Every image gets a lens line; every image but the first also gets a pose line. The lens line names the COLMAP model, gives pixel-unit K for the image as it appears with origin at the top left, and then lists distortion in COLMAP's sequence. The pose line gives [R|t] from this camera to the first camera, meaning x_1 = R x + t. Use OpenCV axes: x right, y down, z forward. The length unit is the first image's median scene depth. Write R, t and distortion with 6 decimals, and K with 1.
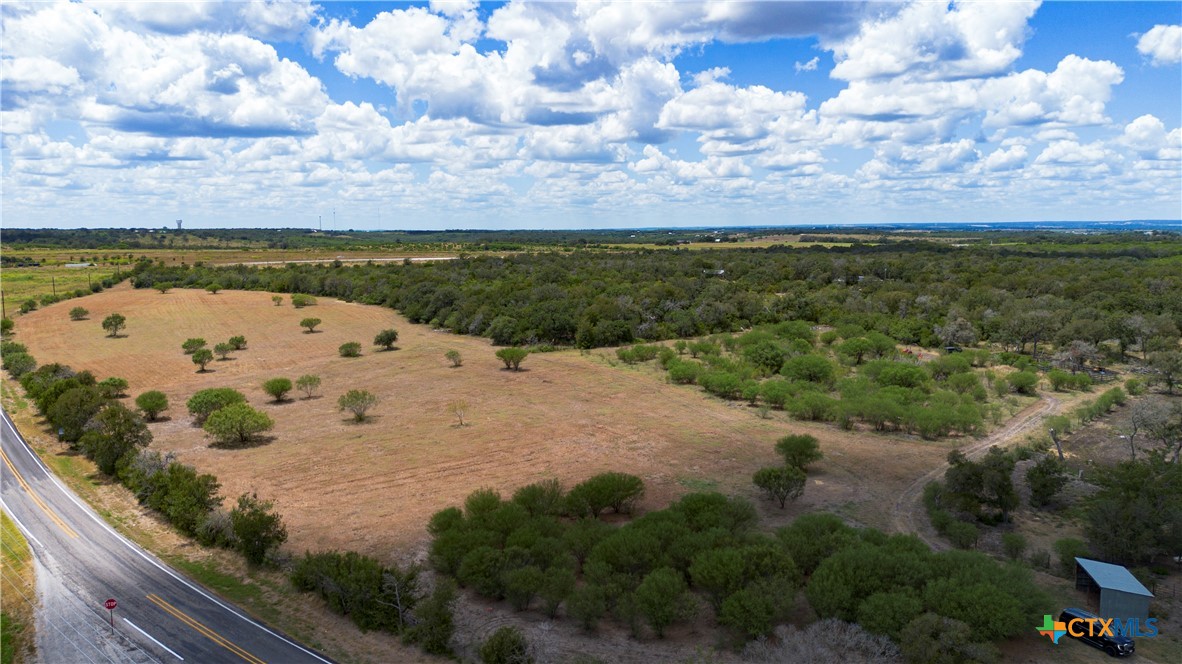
lens RADIAL K [[820.3, 0, 568.5], [0, 820.3, 359.0], [0, 0, 1]] dist [0.070800, -0.061719]
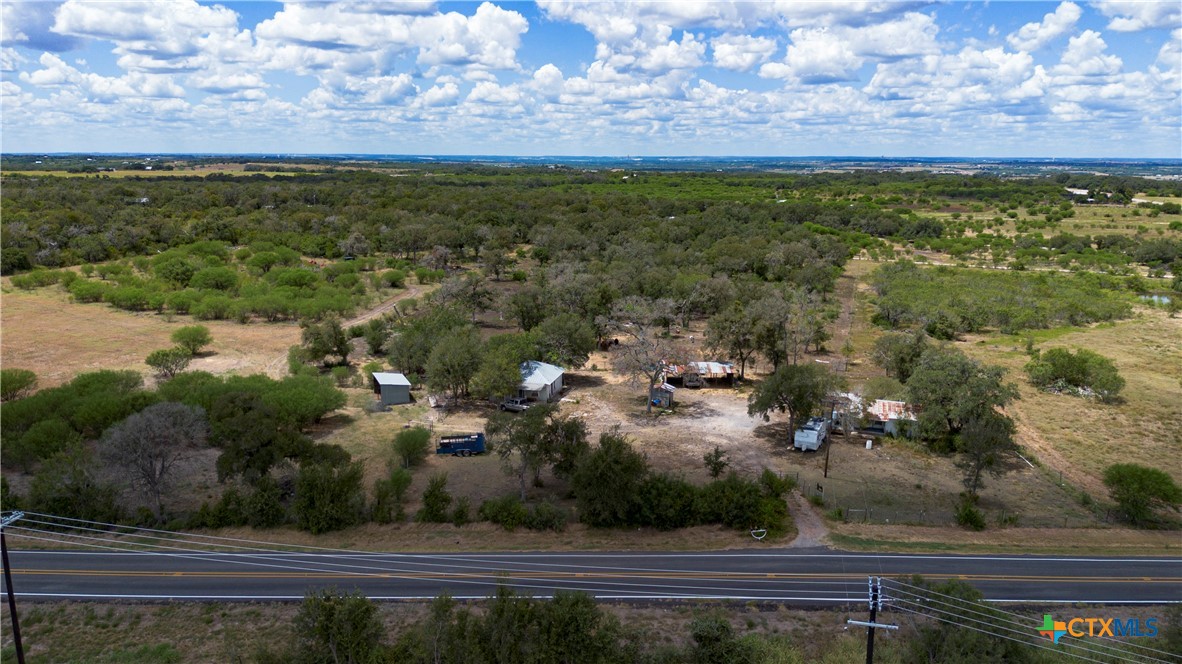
lens RADIAL K [[820.3, 0, 568.5], [0, 820.3, 359.0], [0, 0, 1]] dist [0.070800, -0.061719]
pose [[0.809920, -0.131226, 0.571673, 0.011956], [0.084423, 0.990584, 0.107780, 0.025350], [-0.580434, -0.039031, 0.813372, -0.139216]]
